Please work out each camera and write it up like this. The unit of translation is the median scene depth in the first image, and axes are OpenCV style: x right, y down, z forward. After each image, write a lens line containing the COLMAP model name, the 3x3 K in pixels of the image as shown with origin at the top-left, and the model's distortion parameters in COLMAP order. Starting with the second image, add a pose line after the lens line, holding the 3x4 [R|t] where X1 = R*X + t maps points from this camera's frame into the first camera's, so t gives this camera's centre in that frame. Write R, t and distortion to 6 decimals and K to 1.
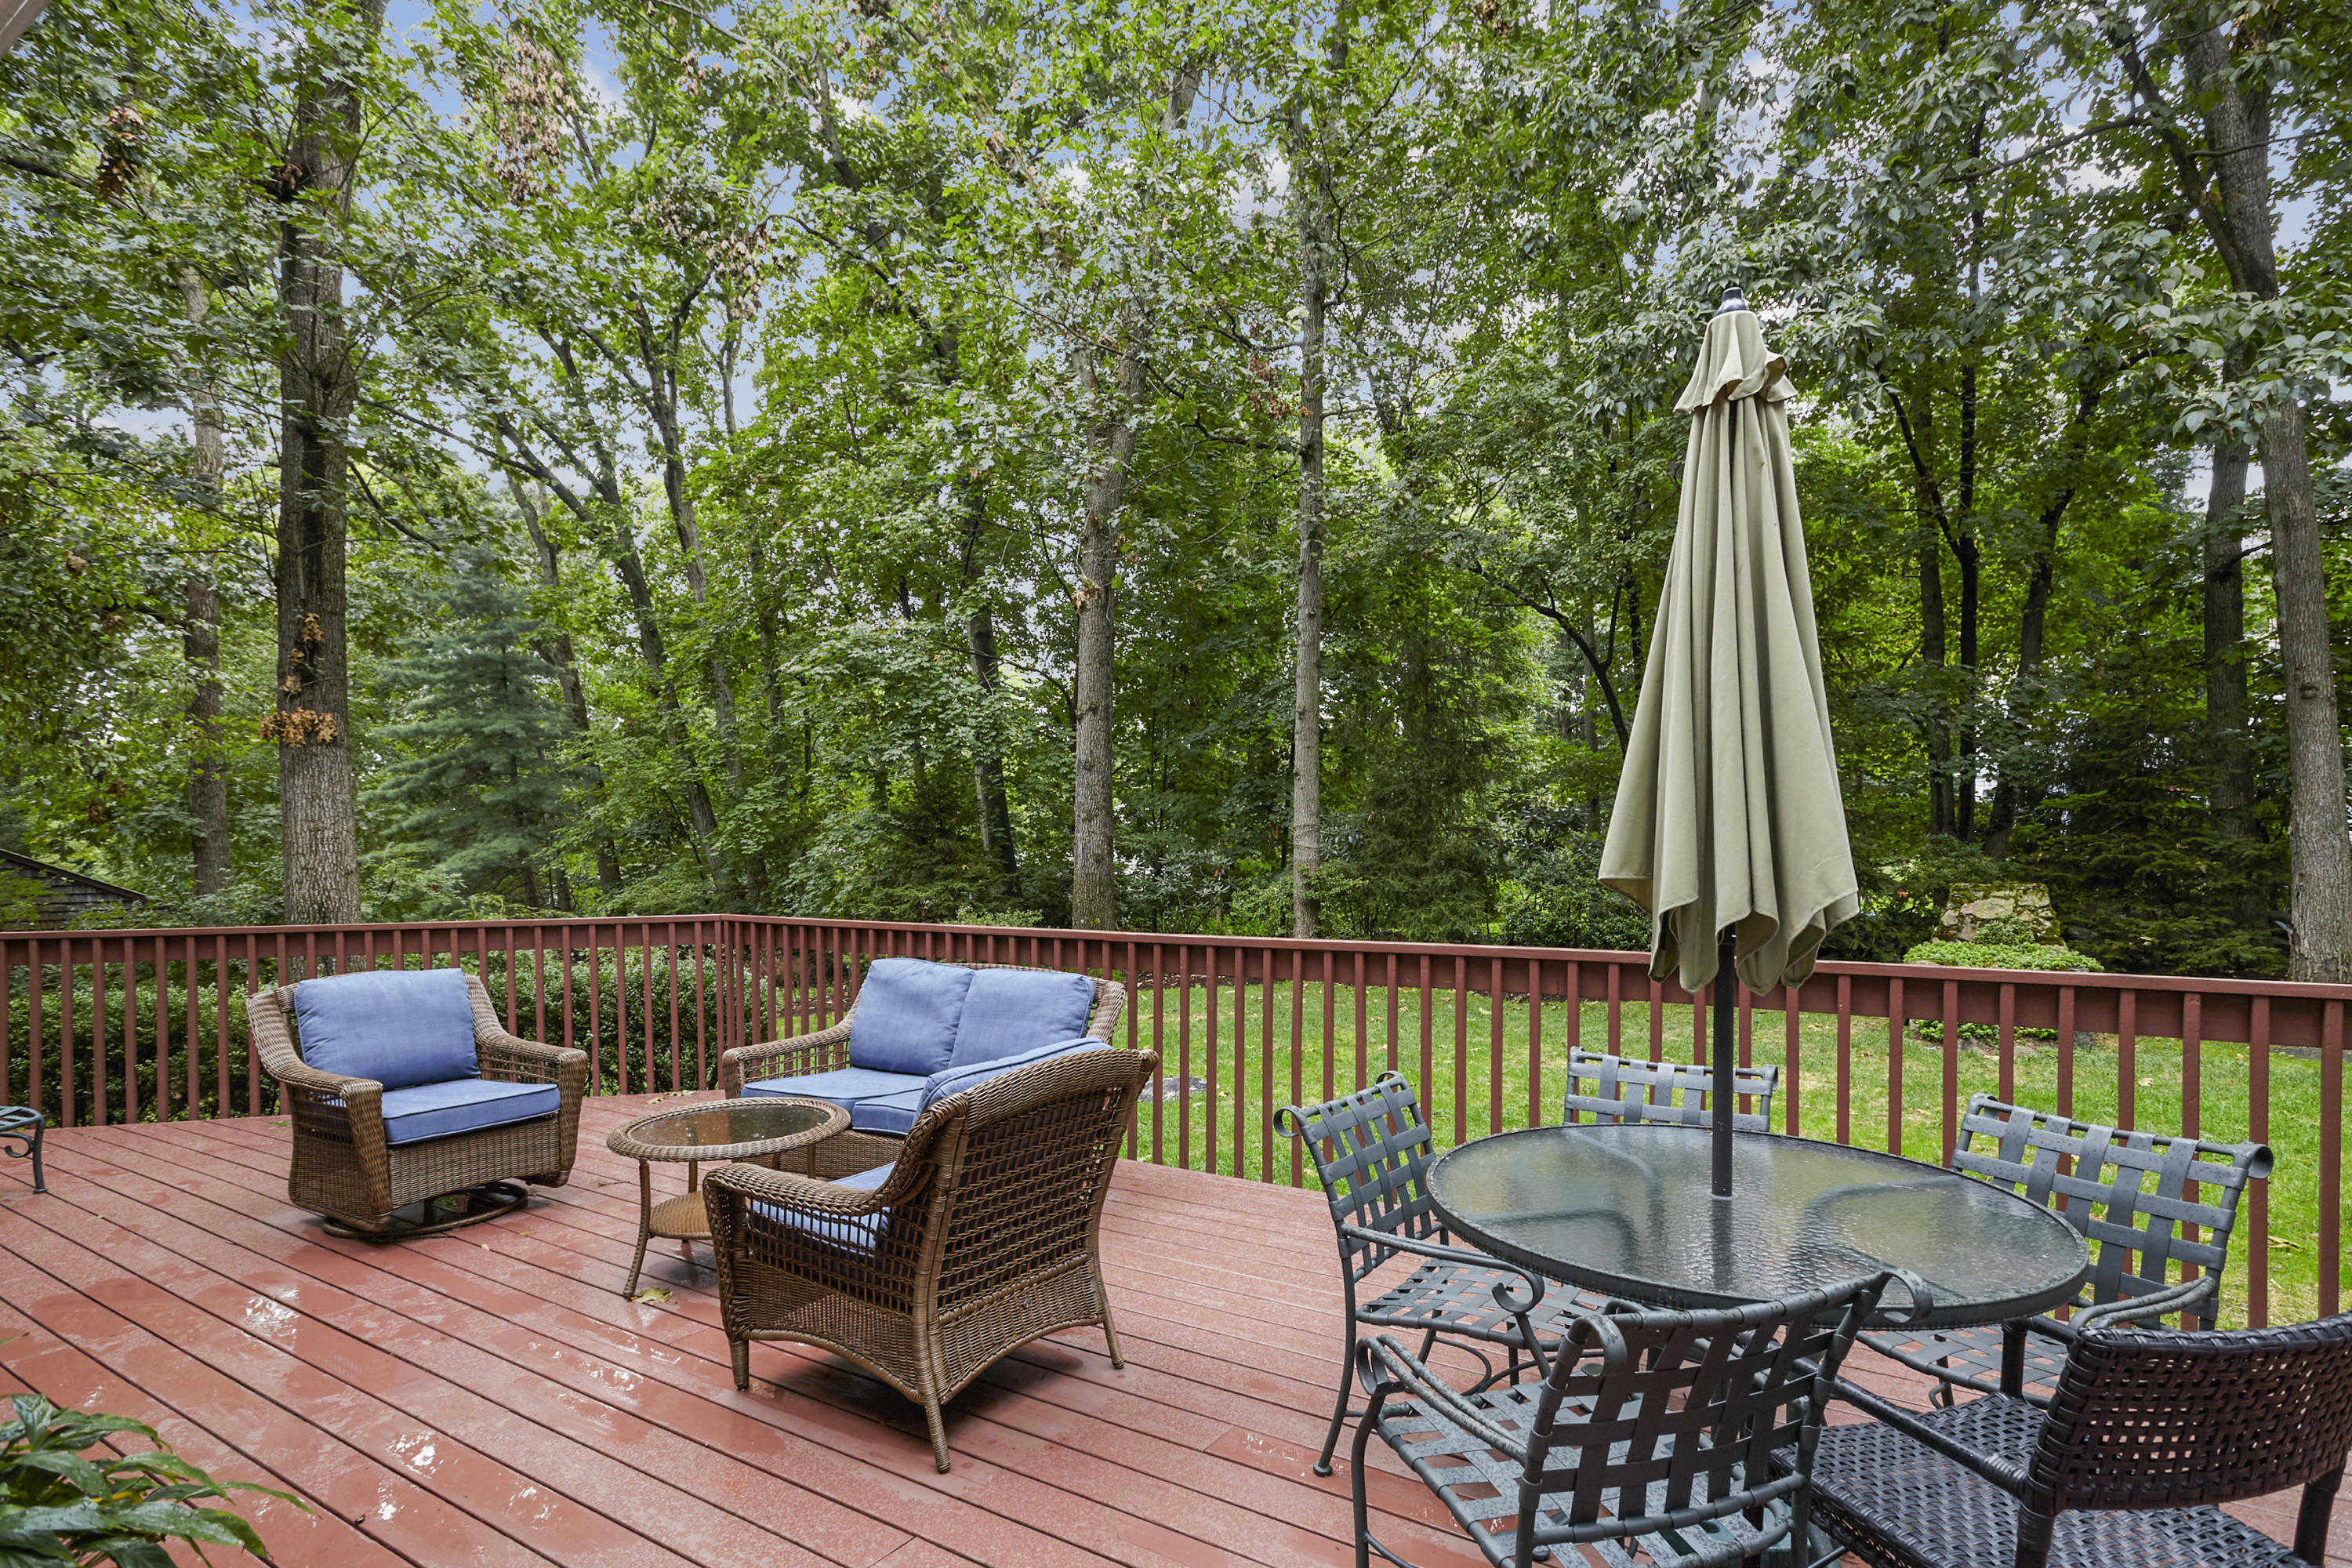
lens RADIAL K [[1139.1, 0, 1237.7], [0, 1139.1, 861.5], [0, 0, 1]] dist [0.010656, -0.001178]
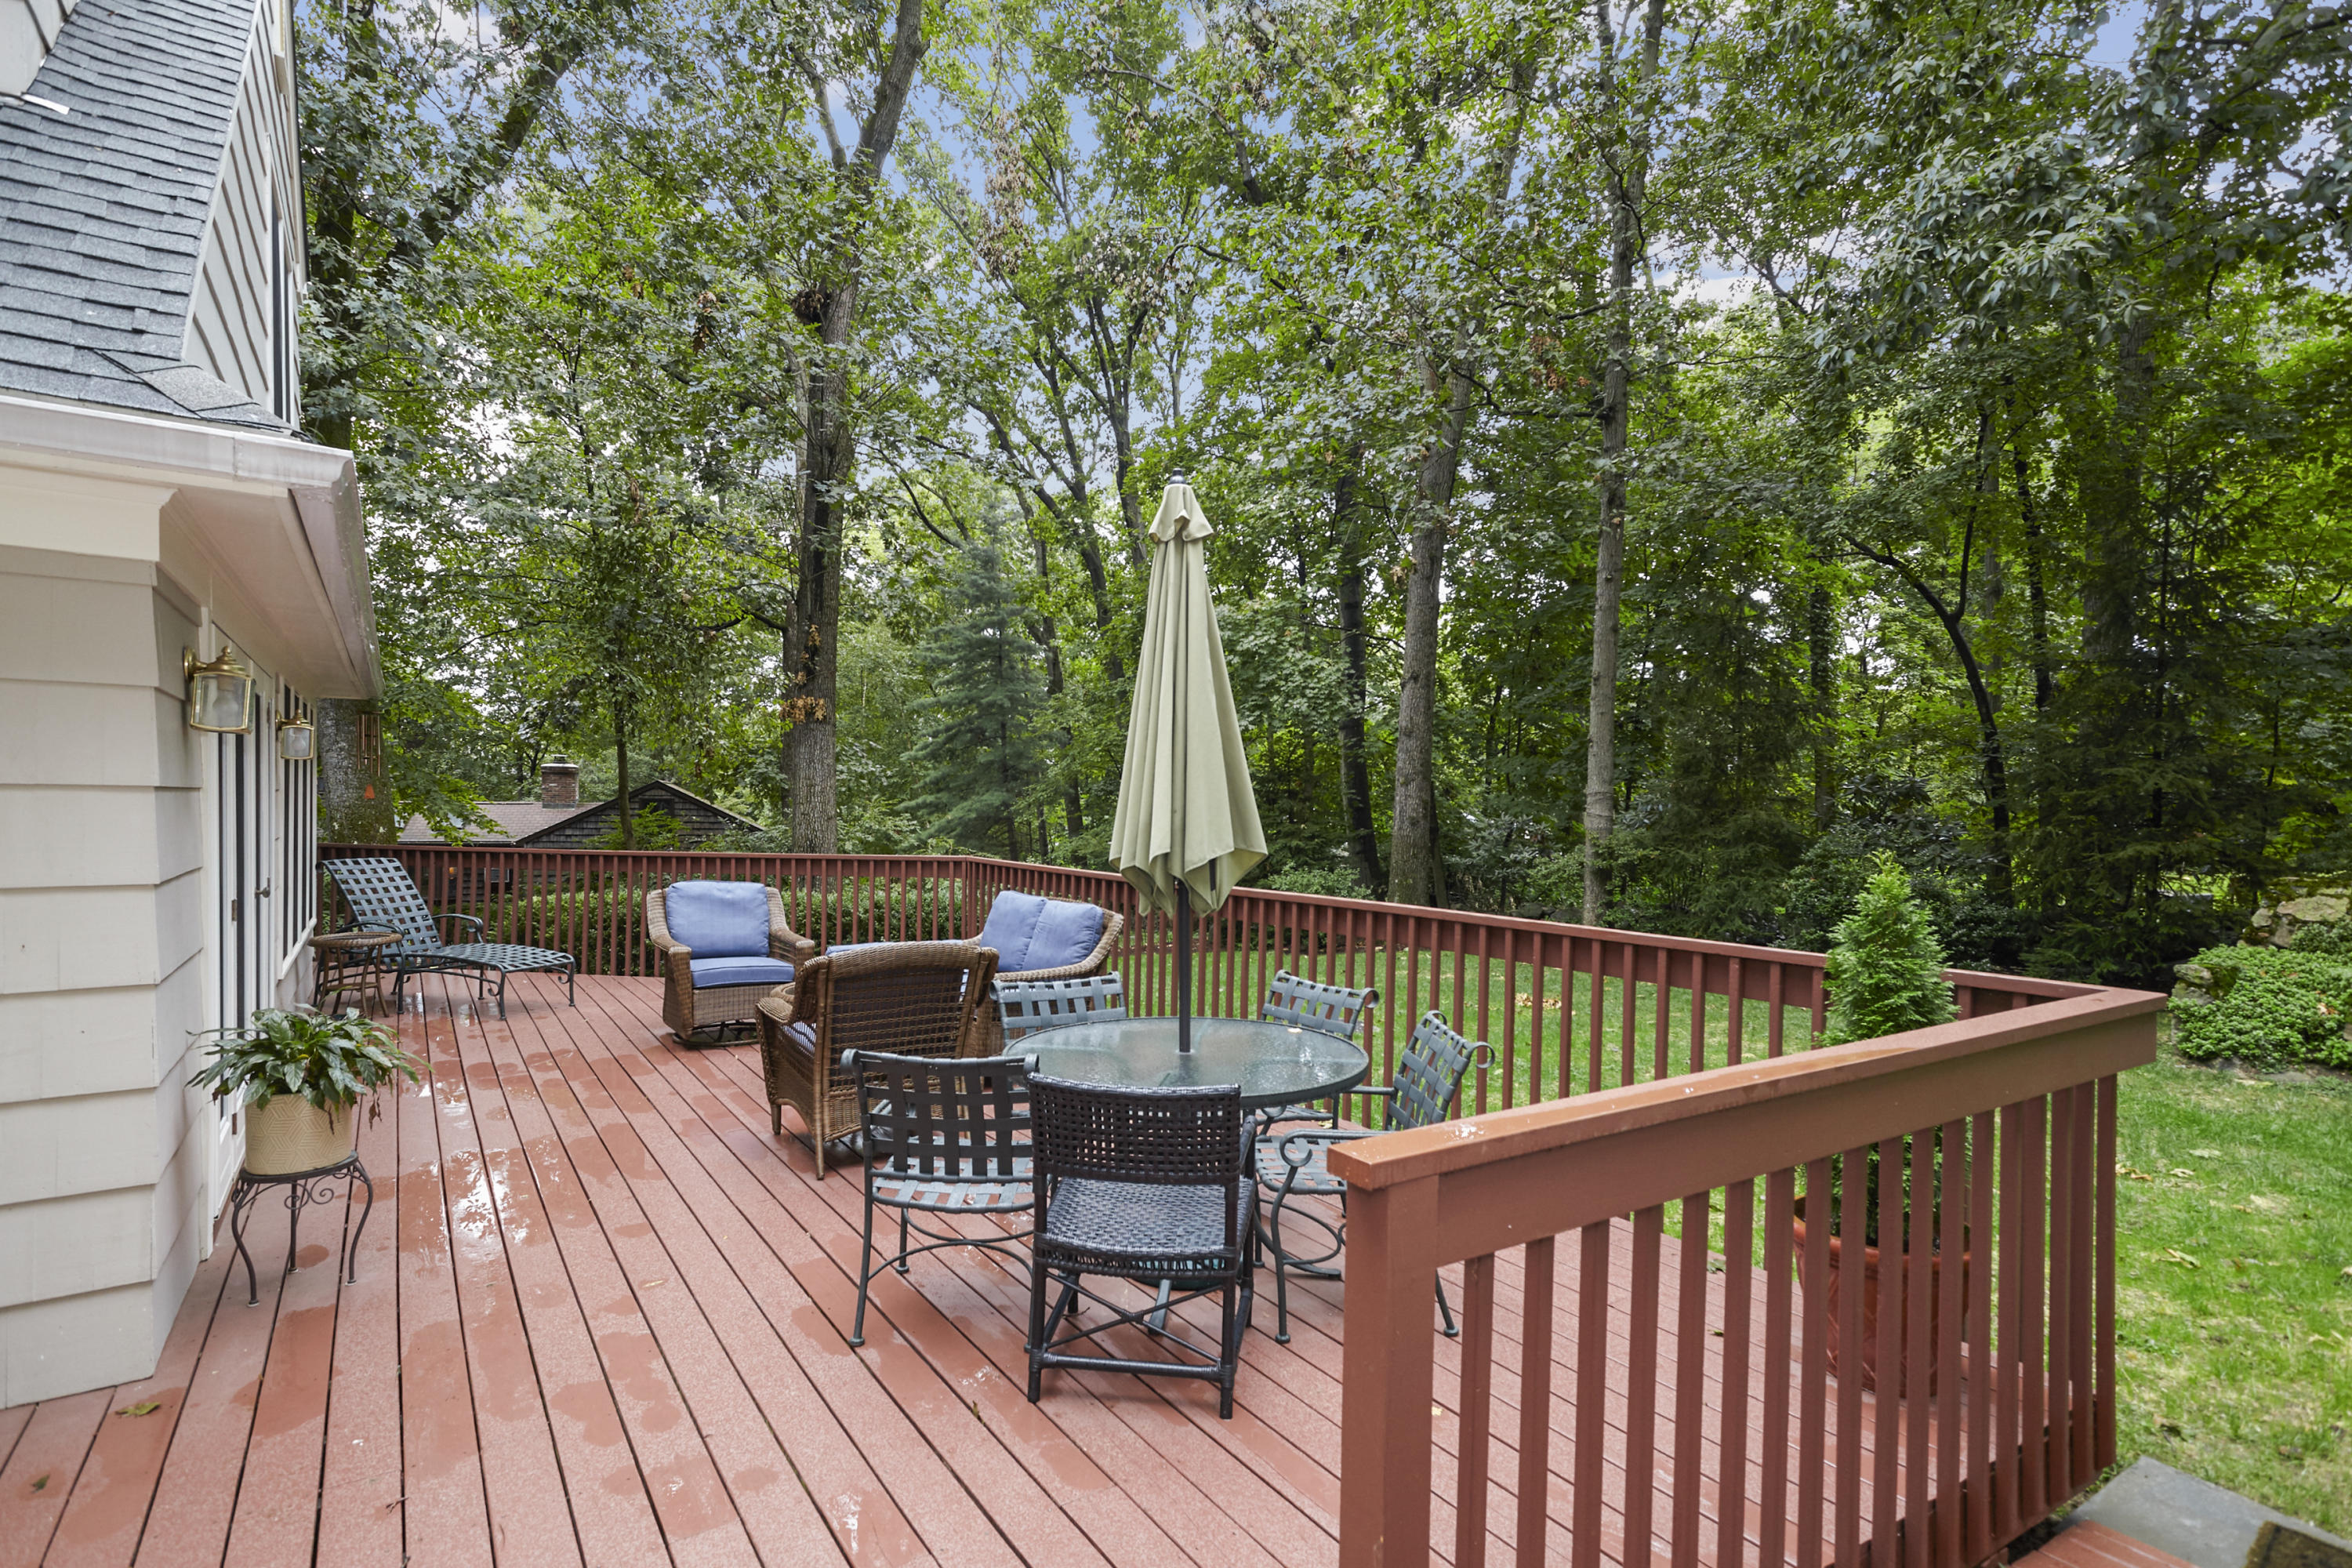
lens RADIAL K [[1139.1, 0, 1163.6], [0, 1139.1, 795.1], [0, 0, 1]] dist [0.010656, -0.001178]
pose [[0.911570, 0.014986, -0.410872, 0.105315], [-0.024751, 0.999523, -0.018457, -0.002042], [0.410399, 0.026995, 0.911506, -0.041302]]
